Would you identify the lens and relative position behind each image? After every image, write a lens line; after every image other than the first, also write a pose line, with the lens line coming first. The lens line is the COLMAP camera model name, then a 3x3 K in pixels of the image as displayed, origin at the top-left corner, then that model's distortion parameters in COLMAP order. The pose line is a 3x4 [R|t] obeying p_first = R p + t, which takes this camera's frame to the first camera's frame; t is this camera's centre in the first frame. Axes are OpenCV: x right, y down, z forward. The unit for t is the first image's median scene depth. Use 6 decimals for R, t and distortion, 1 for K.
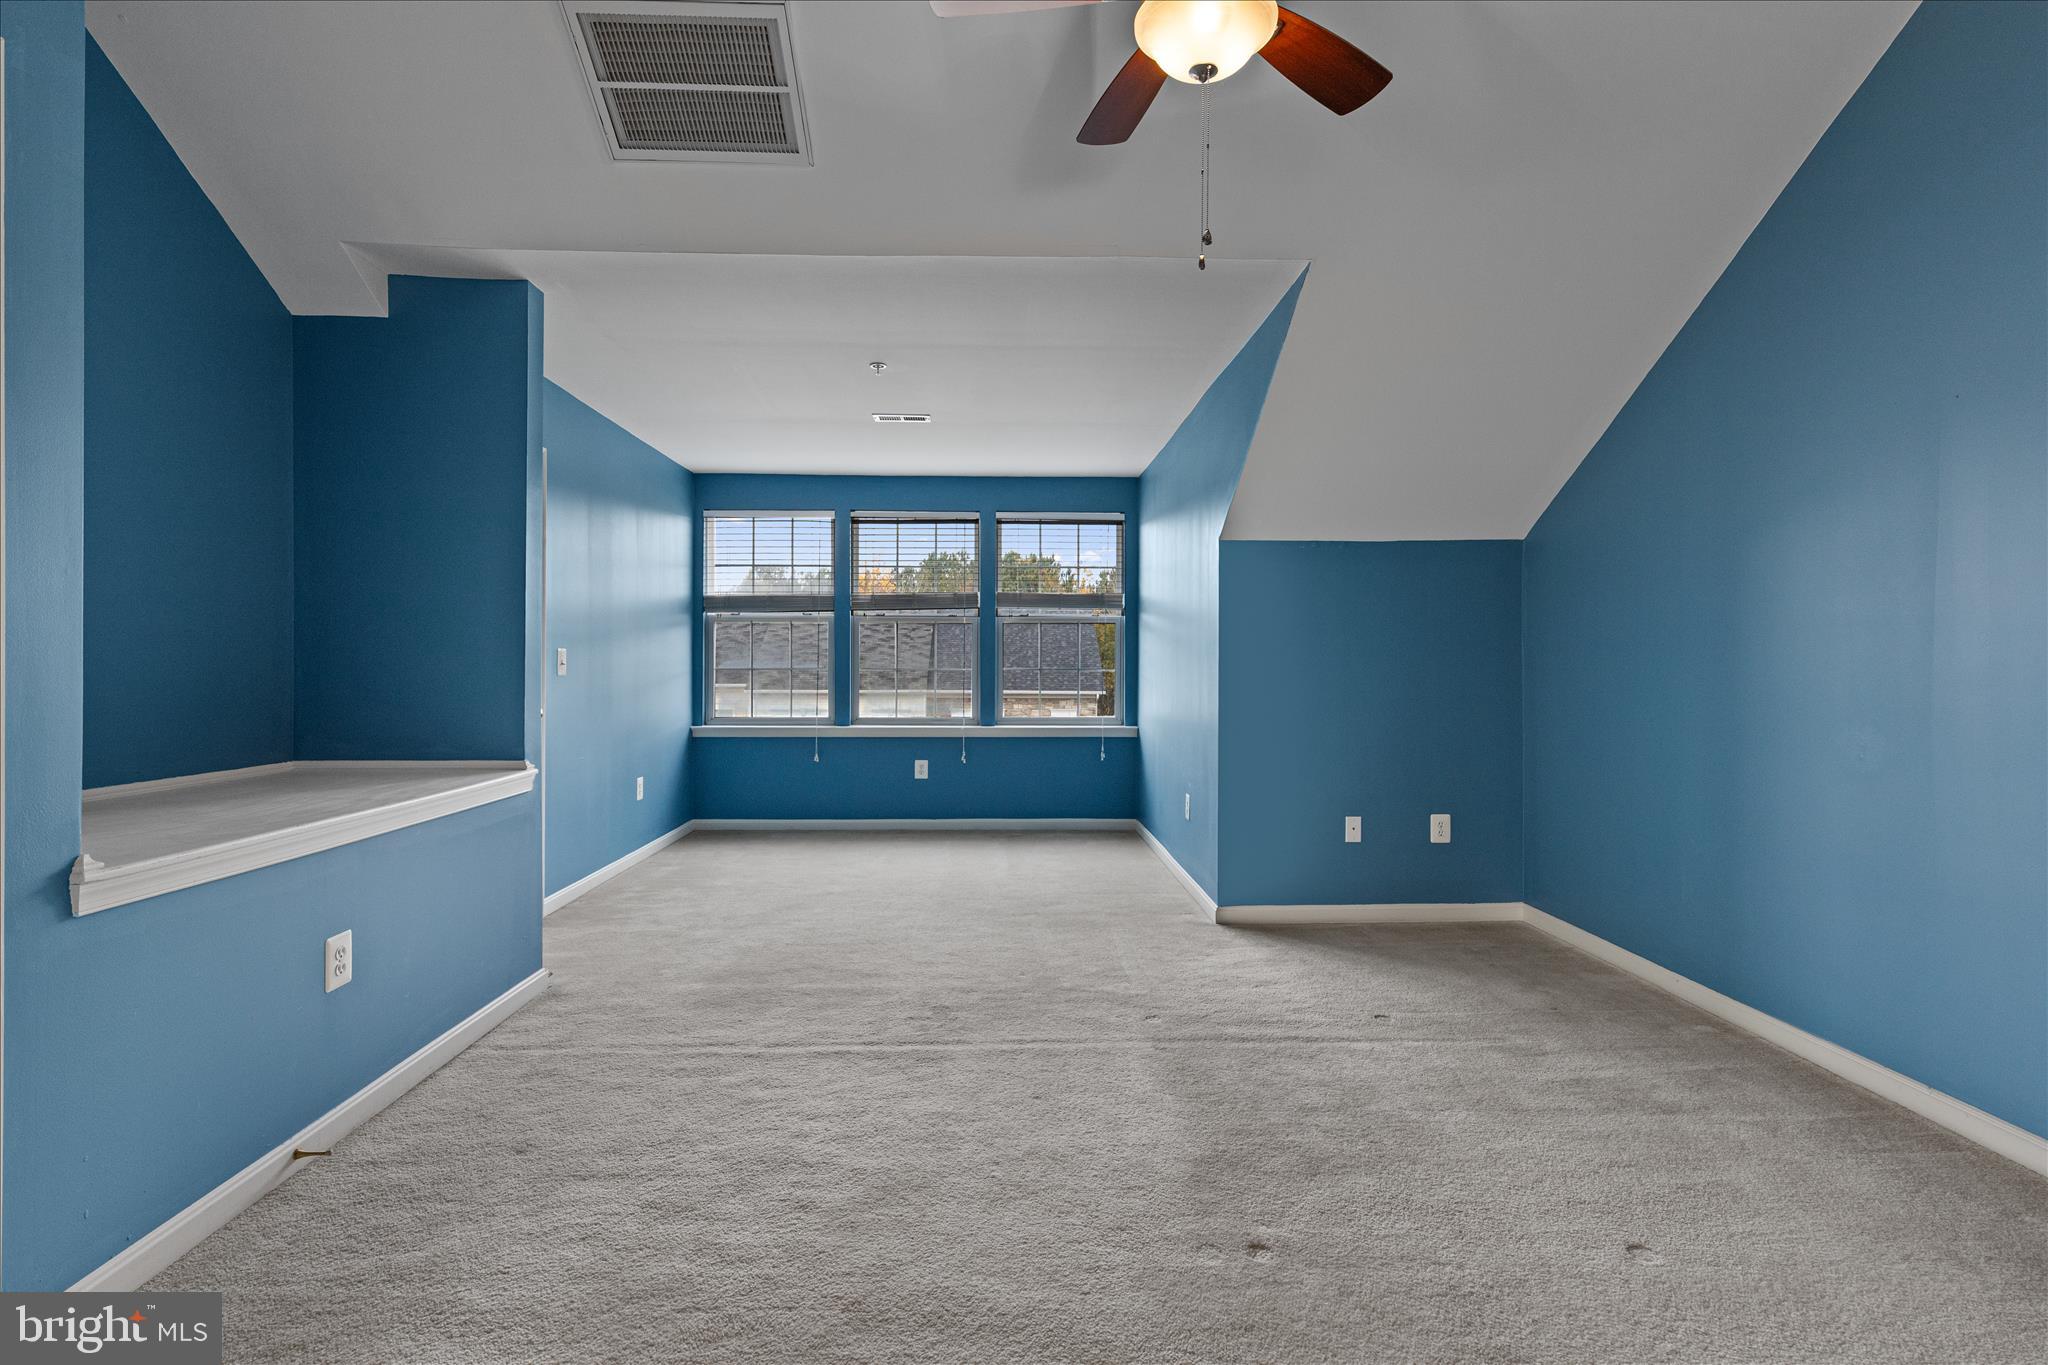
lens RADIAL K [[918.1, 0, 1023.4], [0, 918.1, 674.2], [0, 0, 1]] dist [0.005960, -0.000123]
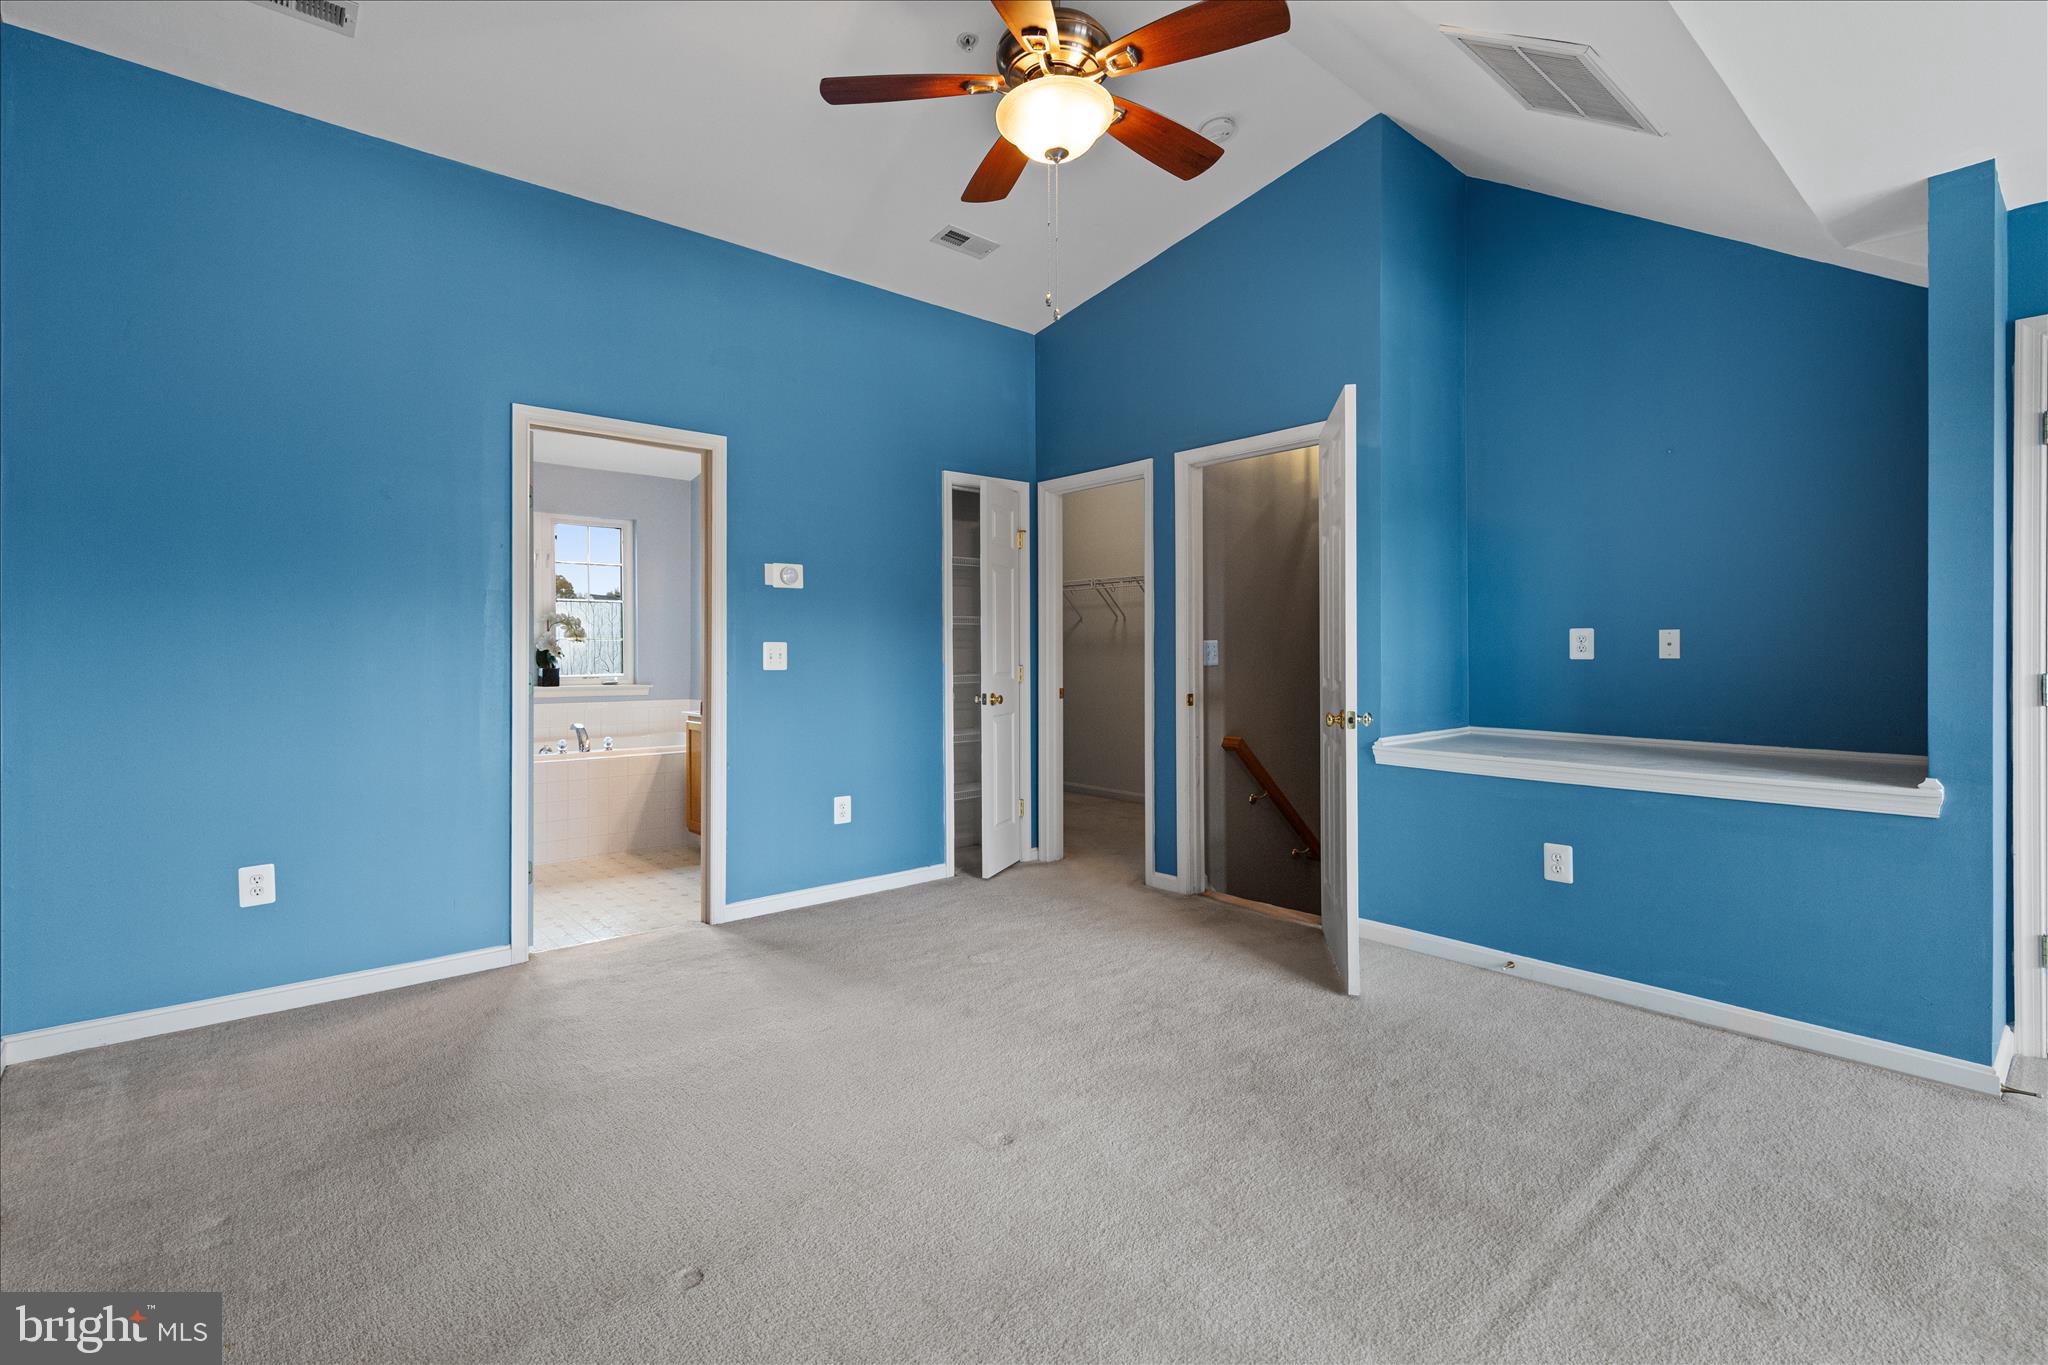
lens RADIAL K [[918.1, 0, 1023.4], [0, 918.1, 674.2], [0, 0, 1]] dist [0.005960, -0.000123]
pose [[-0.781356, 0.013763, -0.623934, 0.664085], [-0.003660, 0.999639, 0.026634, -0.013913], [0.624075, 0.023094, -0.781023, 1.331120]]
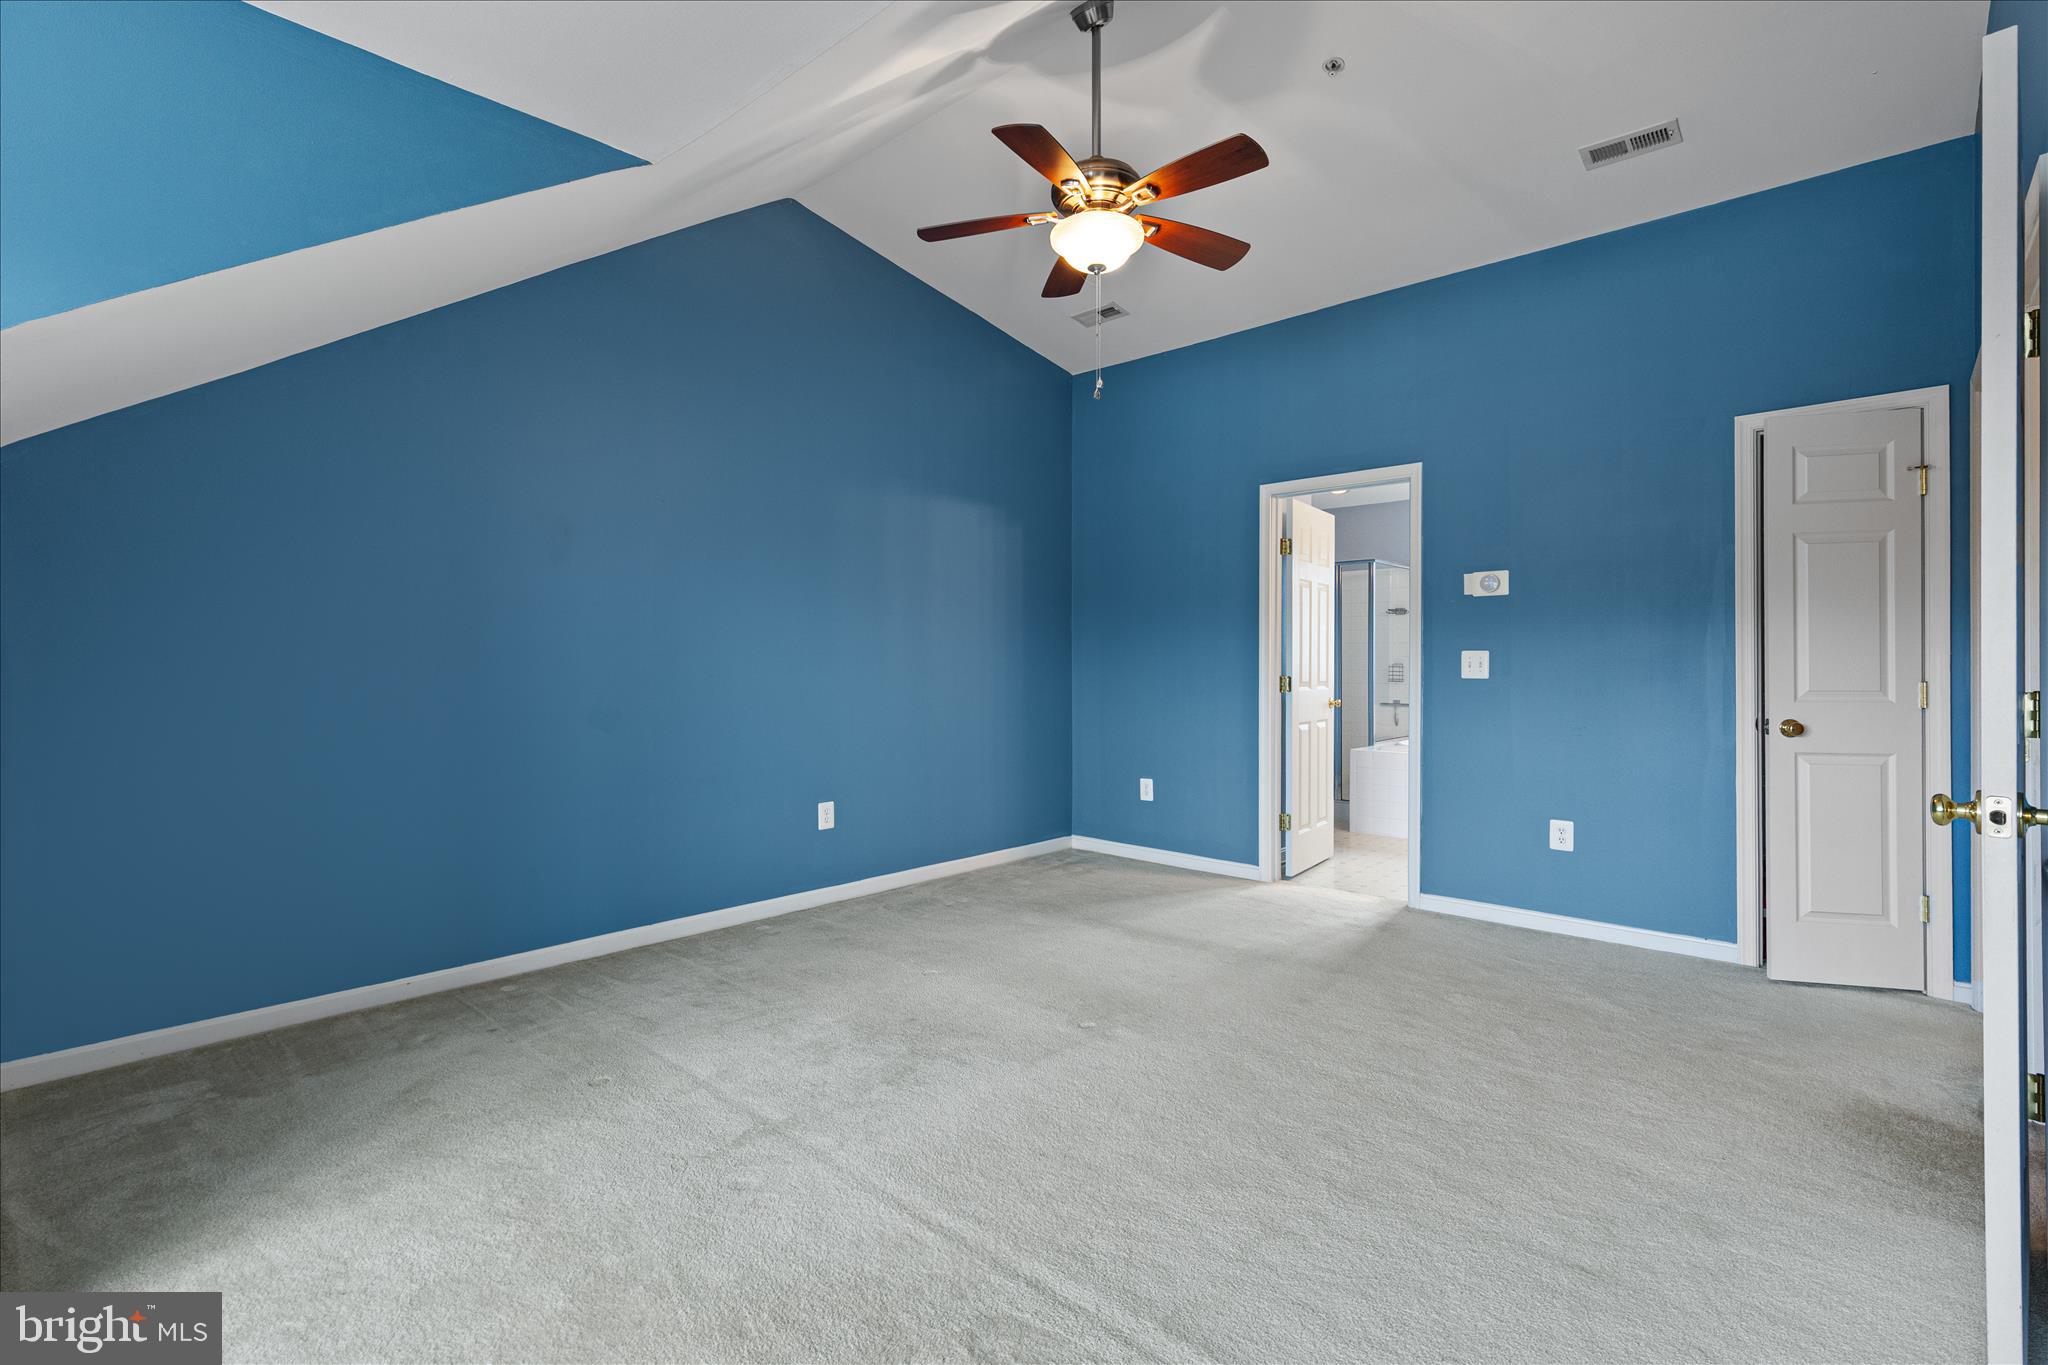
lens RADIAL K [[918.1, 0, 1023.4], [0, 918.1, 674.2], [0, 0, 1]] dist [0.005960, -0.000123]
pose [[-0.728657, -0.012149, 0.684771, -0.517430], [0.000344, 0.999836, 0.018104, -0.013528], [-0.684879, 0.013427, -0.728534, 1.527274]]
